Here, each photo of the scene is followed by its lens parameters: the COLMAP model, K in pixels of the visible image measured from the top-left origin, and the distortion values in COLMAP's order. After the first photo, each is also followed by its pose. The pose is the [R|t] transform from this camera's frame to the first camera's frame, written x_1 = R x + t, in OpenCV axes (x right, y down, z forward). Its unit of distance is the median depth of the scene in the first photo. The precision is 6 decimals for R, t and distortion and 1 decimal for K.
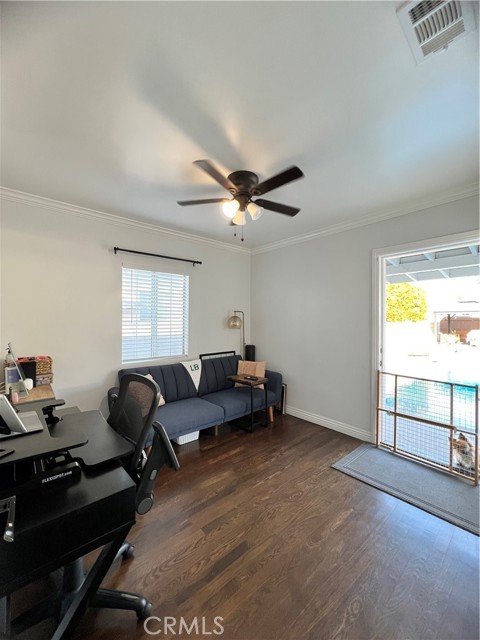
lens RADIAL K [[255.1, 0, 240.0], [0, 255.1, 320.0], [0, 0, 1]] dist [-0.000316, -0.000051]
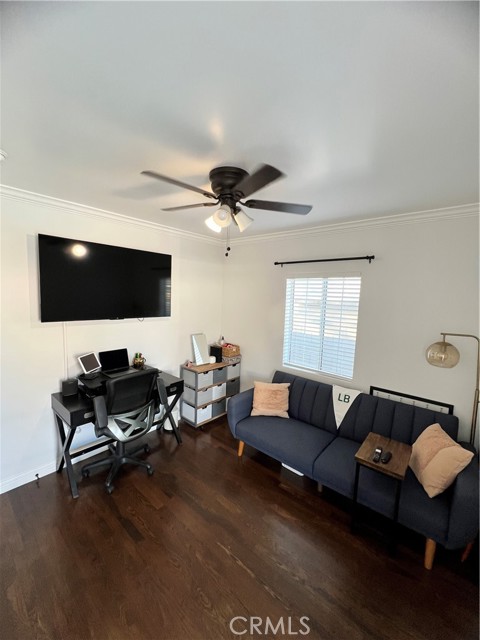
lens RADIAL K [[257.2, 0, 240.0], [0, 257.2, 320.0], [0, 0, 1]] dist [0.001903, 0.000164]
pose [[0.146238, 0.101295, -0.984050, 0.532019], [-0.041086, 0.994507, 0.096265, -0.115552], [0.988396, 0.026353, 0.149597, 0.578557]]
